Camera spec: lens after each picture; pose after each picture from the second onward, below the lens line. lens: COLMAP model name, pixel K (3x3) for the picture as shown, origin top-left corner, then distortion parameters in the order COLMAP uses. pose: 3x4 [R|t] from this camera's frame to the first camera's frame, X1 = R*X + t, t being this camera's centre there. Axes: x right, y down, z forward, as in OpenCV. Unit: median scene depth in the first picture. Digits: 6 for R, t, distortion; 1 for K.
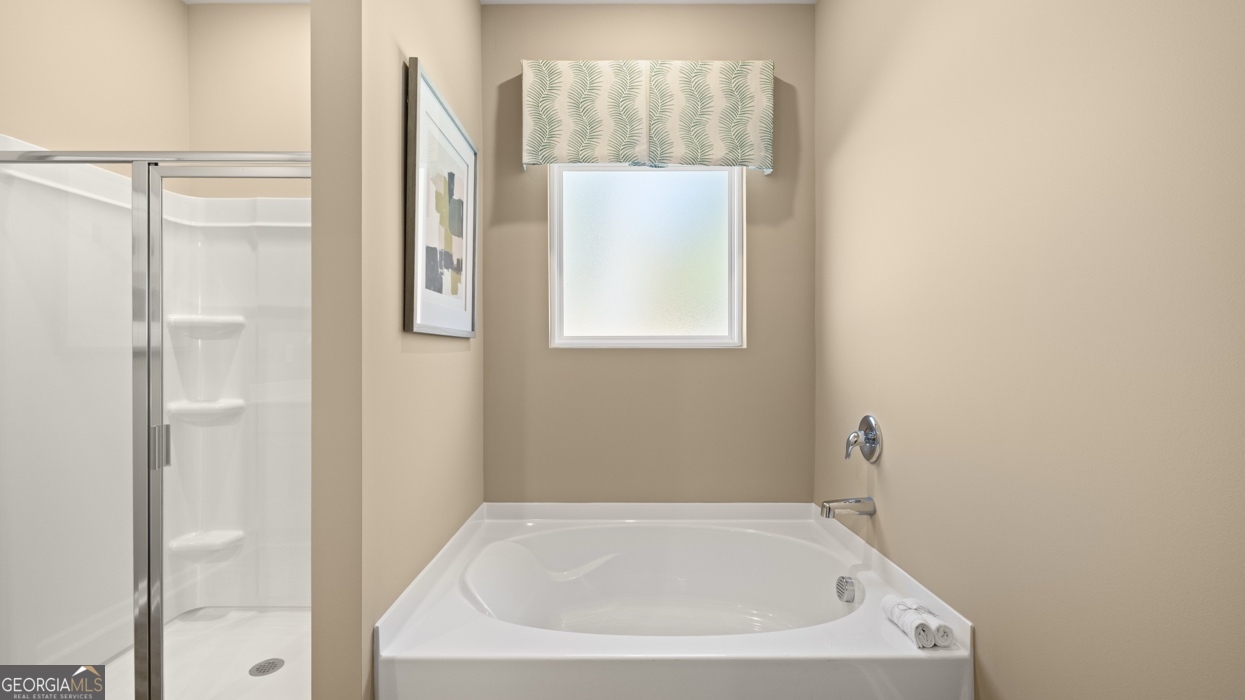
lens RADIAL K [[524.9, 0, 619.7], [0, 524.9, 351.5], [0, 0, 1]] dist [0.002881, 0.000514]
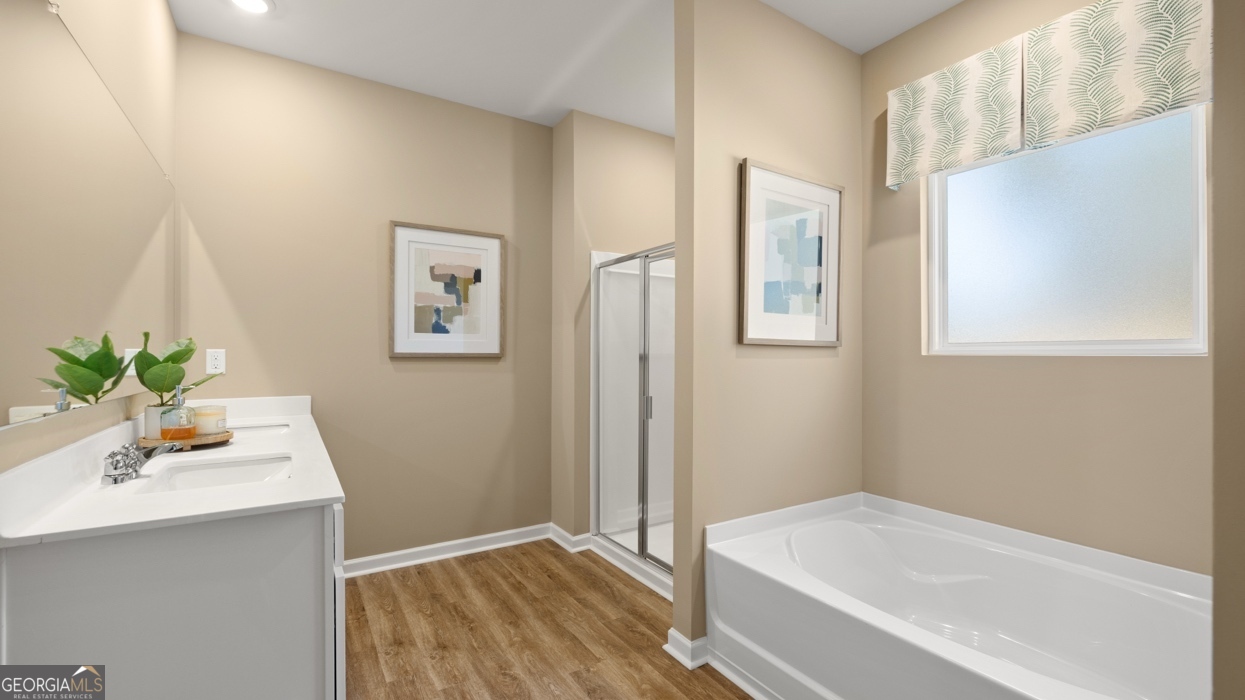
lens RADIAL K [[524.9, 0, 625.0], [0, 524.9, 353.5], [0, 0, 1]] dist [0.002881, 0.000514]
pose [[0.539335, 0.000144, -0.842092, 0.441270], [-0.008775, 0.999947, -0.005449, 0.000275], [0.842046, 0.010328, 0.539307, -0.046743]]
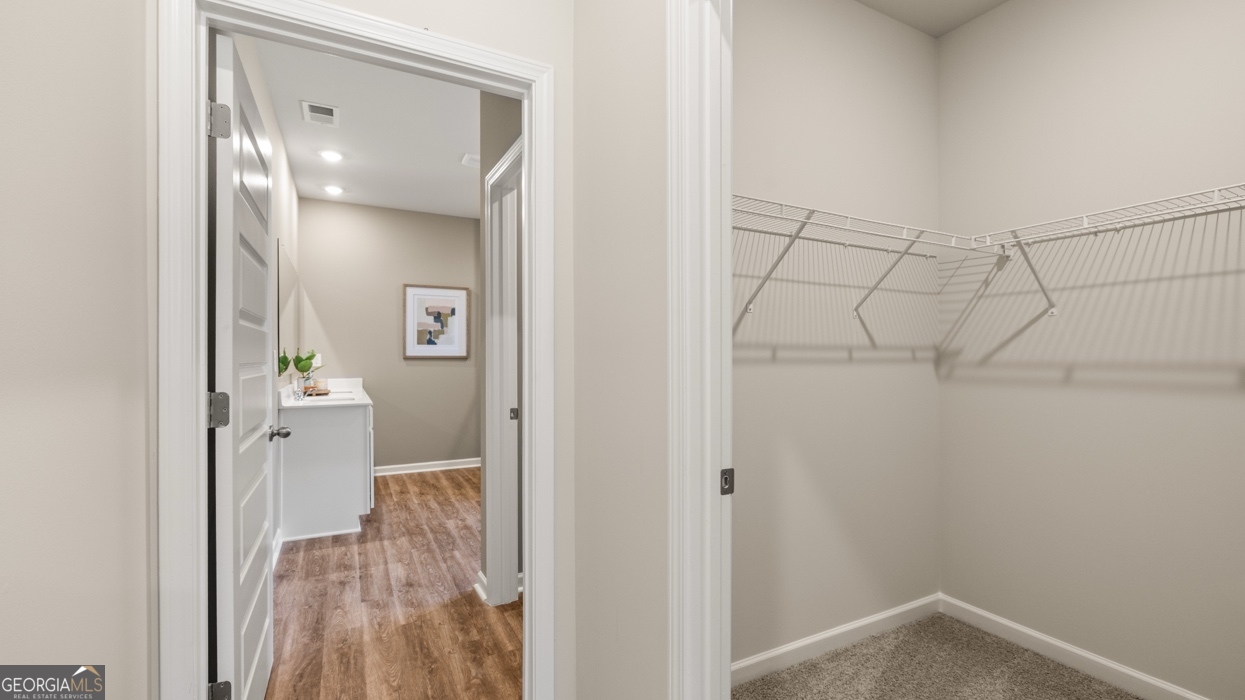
lens RADIAL K [[524.9, 0, 621.9], [0, 524.9, 354.4], [0, 0, 1]] dist [0.002881, 0.000514]
pose [[0.468515, -0.003699, -0.883448, 1.504944], [-0.005174, 0.999963, -0.006931, 0.001833], [0.883440, 0.007819, 0.468478, -0.074930]]
